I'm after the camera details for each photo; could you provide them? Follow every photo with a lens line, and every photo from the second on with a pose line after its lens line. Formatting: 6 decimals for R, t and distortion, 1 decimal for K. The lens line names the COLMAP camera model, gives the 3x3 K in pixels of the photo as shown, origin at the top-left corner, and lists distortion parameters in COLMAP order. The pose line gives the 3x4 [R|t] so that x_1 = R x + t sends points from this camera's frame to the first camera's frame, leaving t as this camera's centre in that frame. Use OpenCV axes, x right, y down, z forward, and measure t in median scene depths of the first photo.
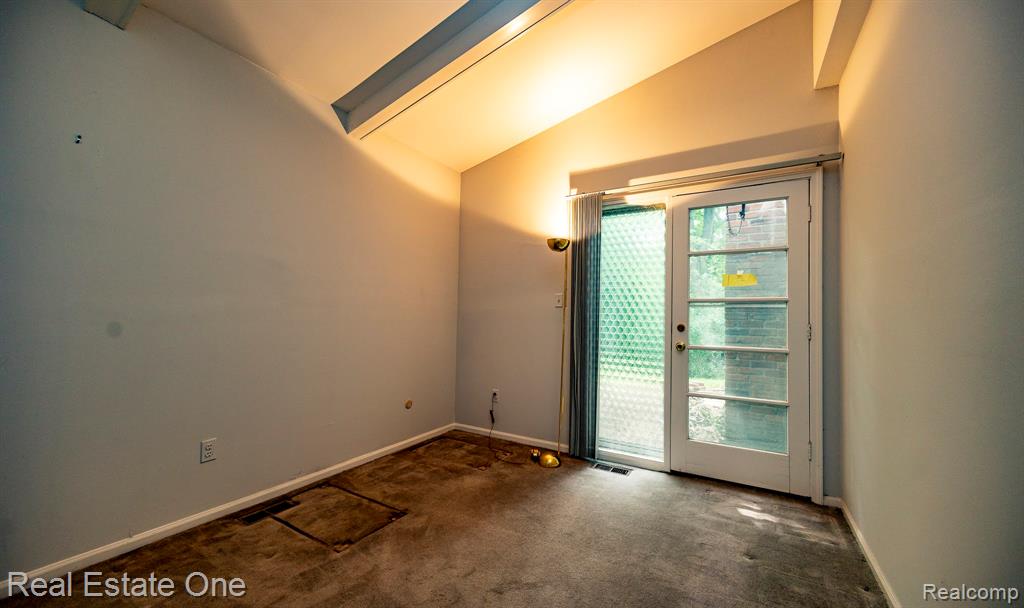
lens RADIAL K [[389.1, 0, 512.0], [0, 389.1, 304.0], [0, 0, 1]] dist [0.004786, -0.000034]
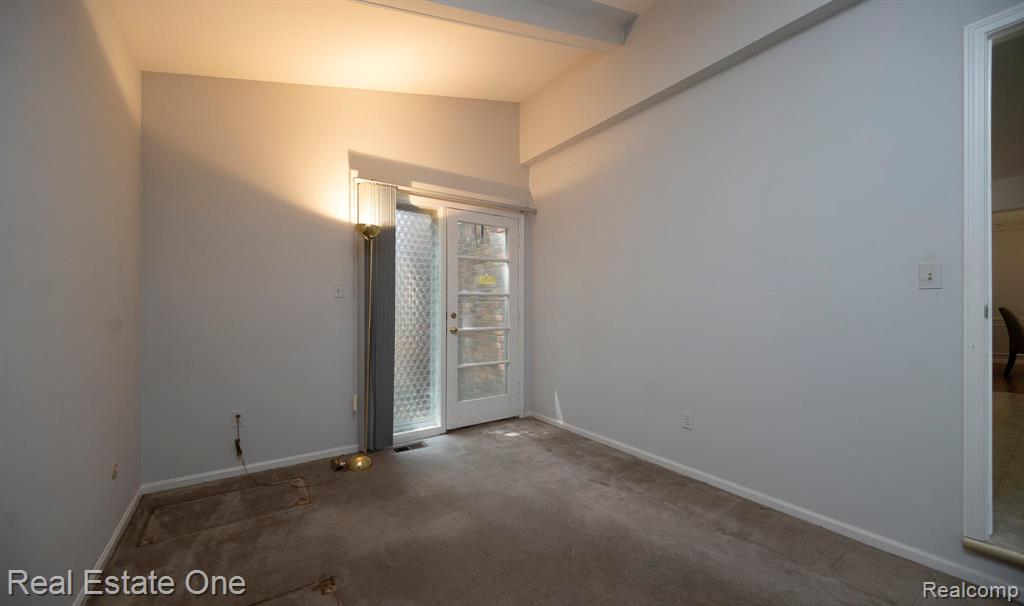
lens RADIAL K [[389.1, 0, 512.0], [0, 389.1, 303.0], [0, 0, 1]] dist [0.004786, -0.000034]
pose [[0.414119, -0.006189, 0.910201, -0.617809], [-0.024293, 0.999546, 0.017850, -0.005392], [-0.909898, -0.029504, 0.413781, 0.305232]]
